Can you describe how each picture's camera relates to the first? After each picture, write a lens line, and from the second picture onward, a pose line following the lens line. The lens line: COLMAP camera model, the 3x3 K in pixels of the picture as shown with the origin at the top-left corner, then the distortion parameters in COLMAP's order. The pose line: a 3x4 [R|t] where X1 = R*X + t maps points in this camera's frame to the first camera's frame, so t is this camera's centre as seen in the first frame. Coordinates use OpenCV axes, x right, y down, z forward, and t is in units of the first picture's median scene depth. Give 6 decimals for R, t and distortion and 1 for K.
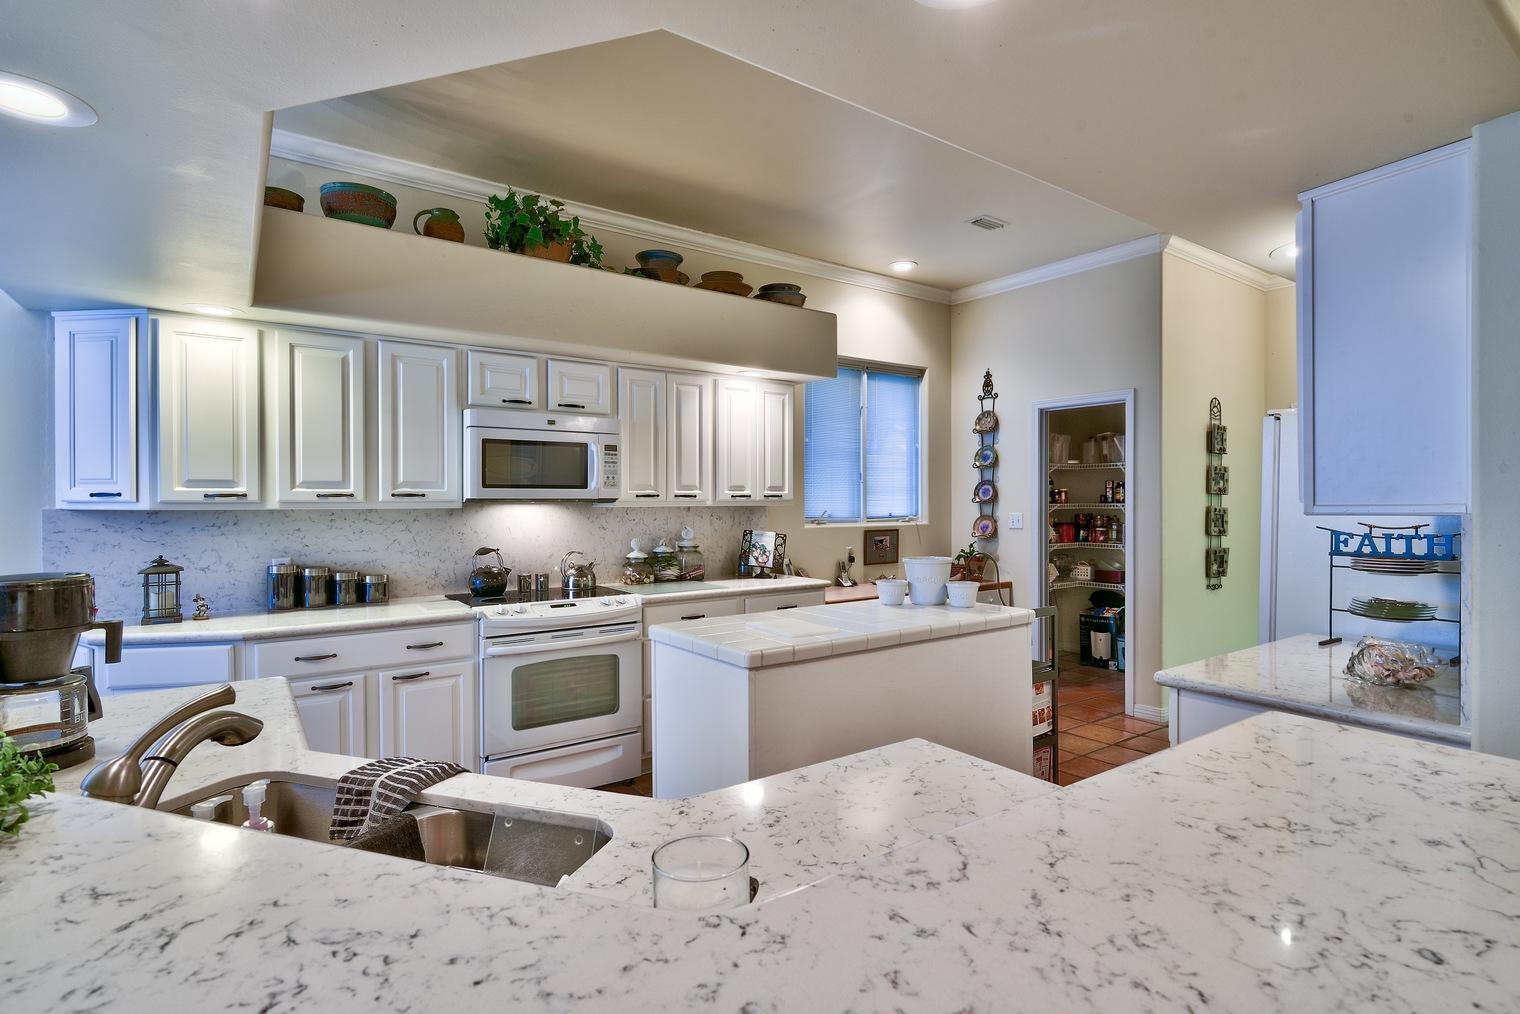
lens RADIAL K [[741.5, 0, 755.4], [0, 741.5, 505.4], [0, 0, 1]] dist [-0.003342, 0.000918]
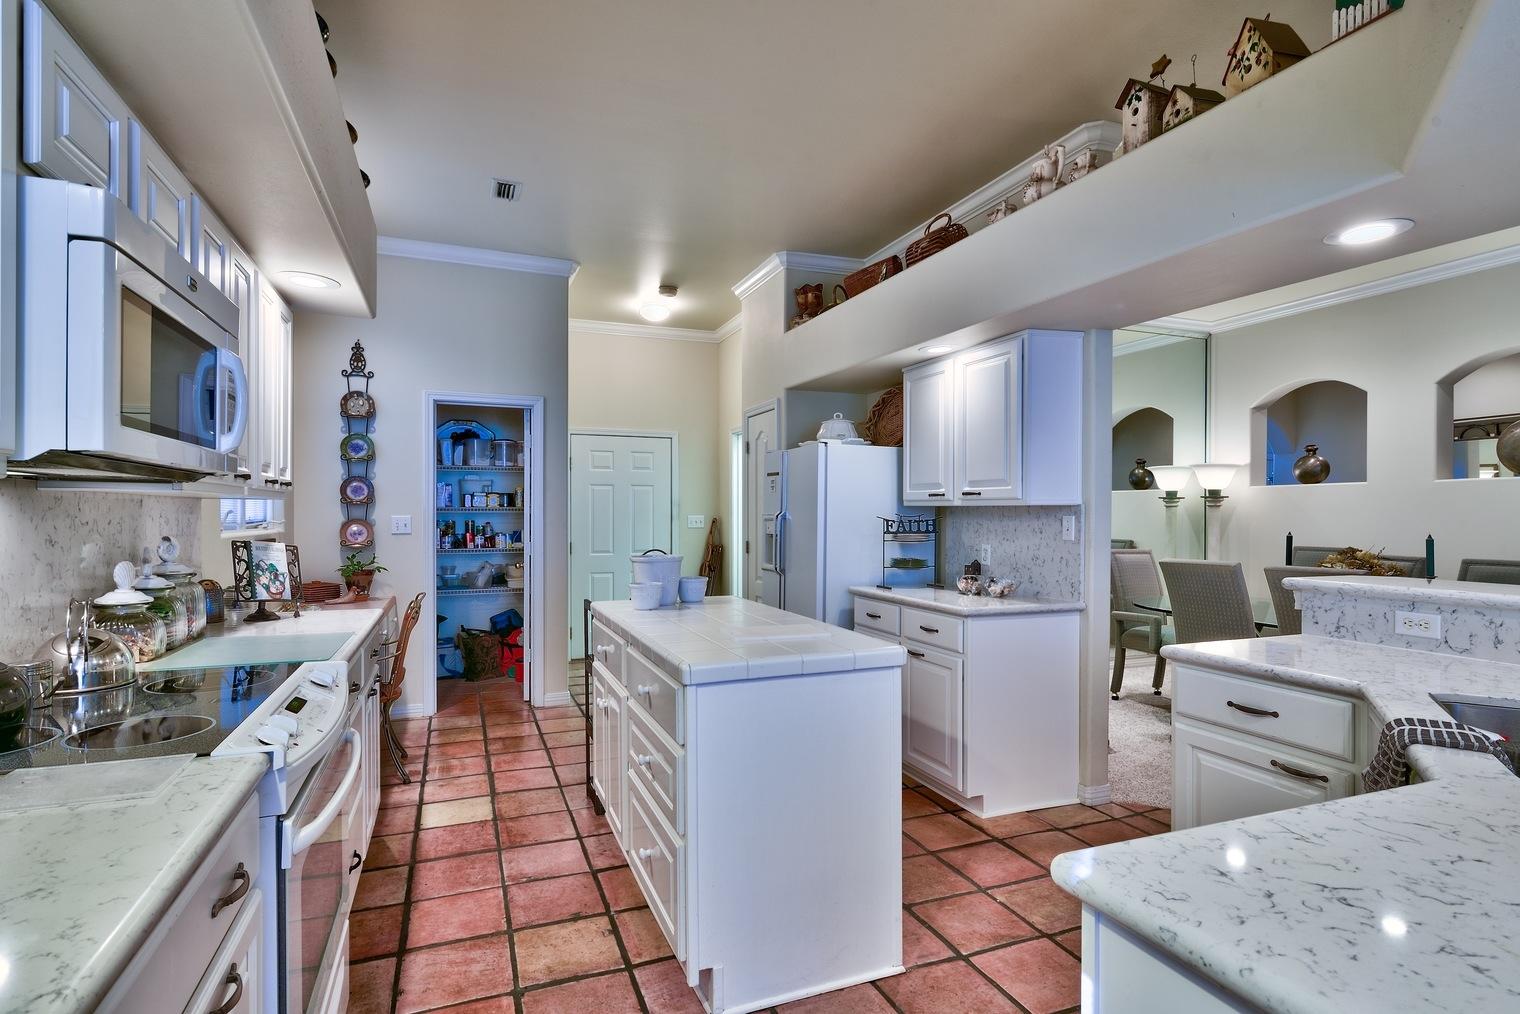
lens RADIAL K [[741.5, 0, 753.9], [0, 741.5, 521.7], [0, 0, 1]] dist [-0.003342, 0.000918]
pose [[0.231441, -0.003462, 0.972843, -0.540242], [0.002571, 0.999992, 0.002947, 0.021177], [-0.972846, 0.001819, 0.231448, 0.551122]]
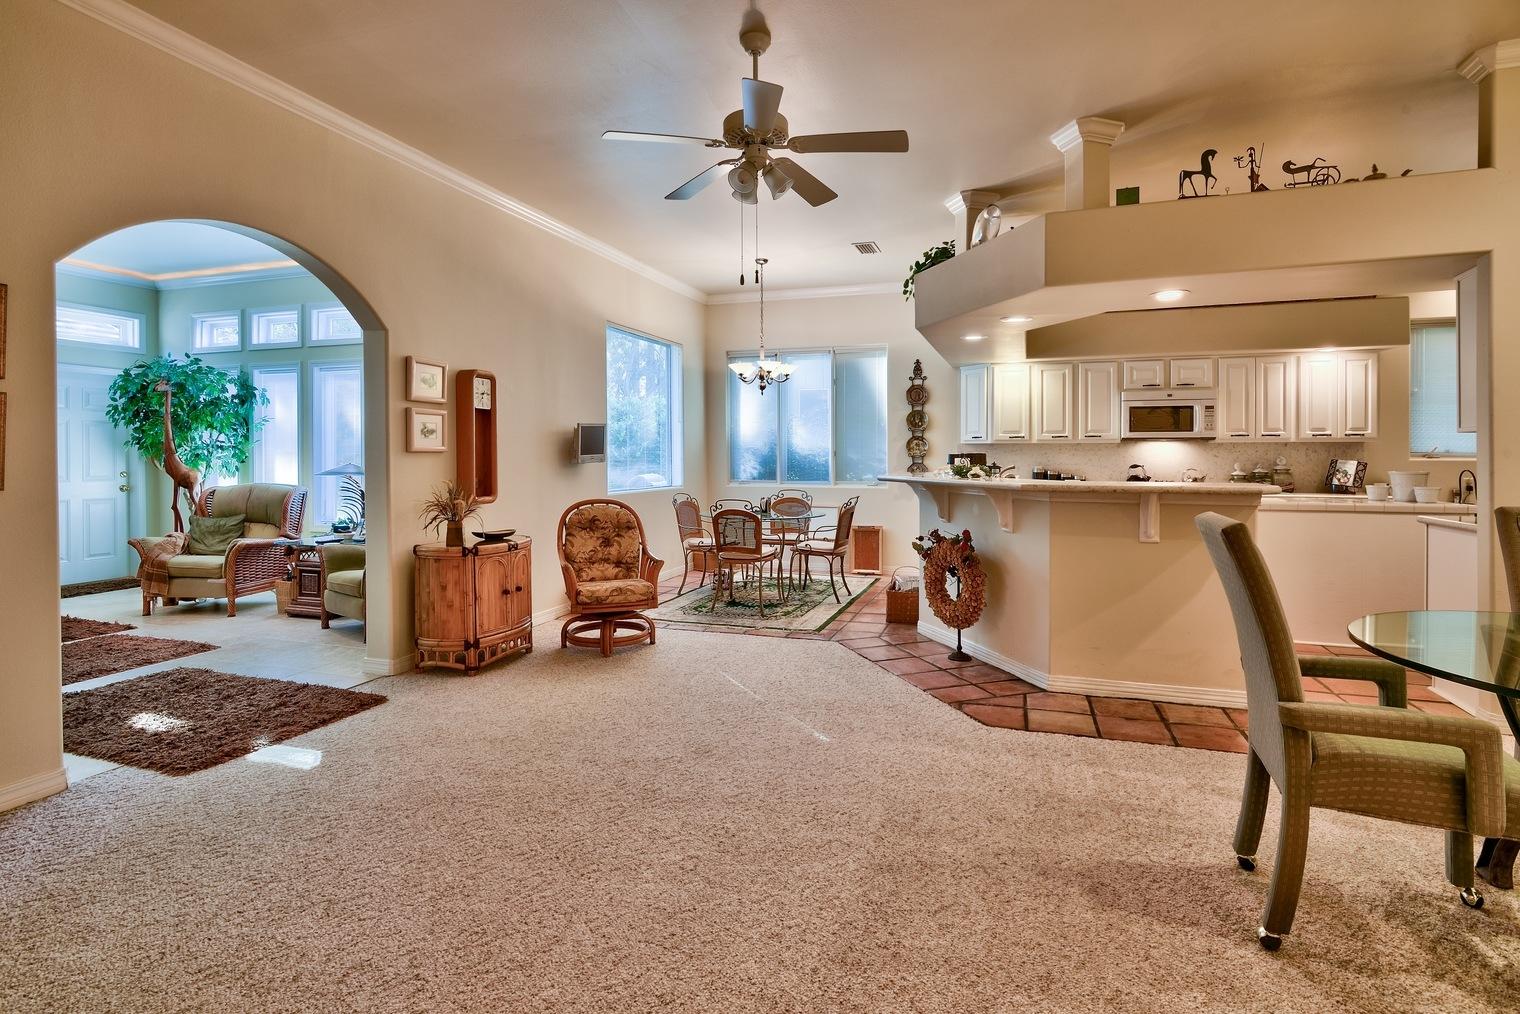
lens RADIAL K [[741.5, 0, 782.7], [0, 741.5, 467.8], [0, 0, 1]] dist [-0.003342, 0.000918]
pose [[0.606186, 0.014999, -0.795181, 0.538433], [-0.007539, 0.999886, 0.013113, 0.043890], [0.795287, -0.001954, 0.606230, -0.775162]]
